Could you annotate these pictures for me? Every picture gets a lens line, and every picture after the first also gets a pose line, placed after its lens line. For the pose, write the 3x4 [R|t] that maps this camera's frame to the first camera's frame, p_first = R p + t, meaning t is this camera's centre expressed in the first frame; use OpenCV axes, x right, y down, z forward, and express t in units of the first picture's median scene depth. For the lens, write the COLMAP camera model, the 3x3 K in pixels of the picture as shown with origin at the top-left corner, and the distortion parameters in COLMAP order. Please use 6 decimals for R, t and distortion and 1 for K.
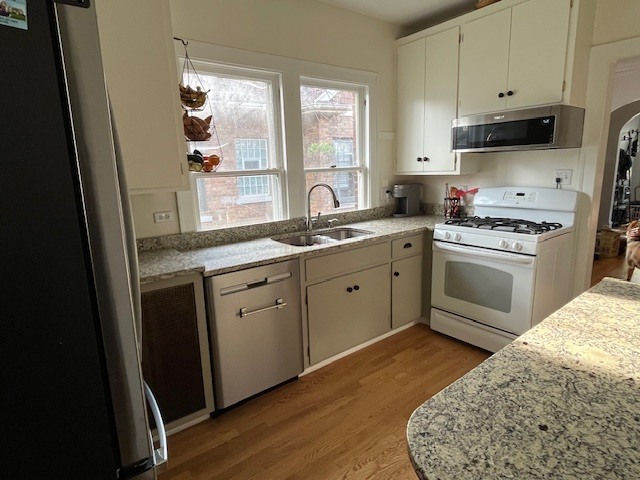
lens RADIAL K [[354.5, 0, 319.9], [0, 354.5, 237.9], [0, 0, 1]] dist [0.002054, 0.000162]
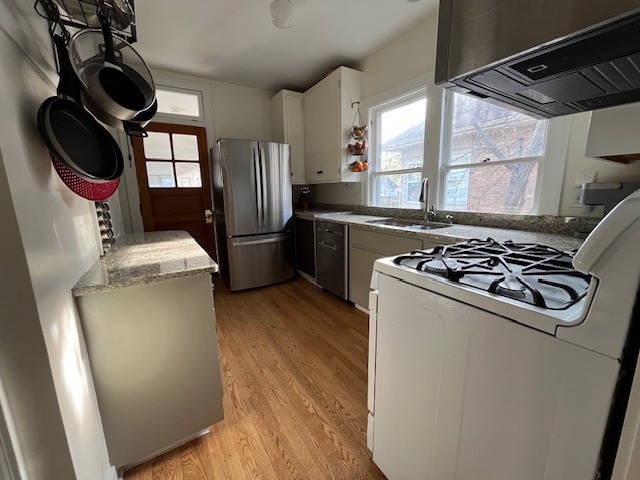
lens RADIAL K [[258.7, 0, 320.5], [0, 258.7, 240.4], [0, 0, 1]] dist [0.001199, 0.000028]
pose [[-0.095853, 0.216796, -0.971500, 1.010488], [-0.171197, 0.957860, 0.230644, -0.116198], [0.980563, 0.188426, -0.054699, 0.896063]]
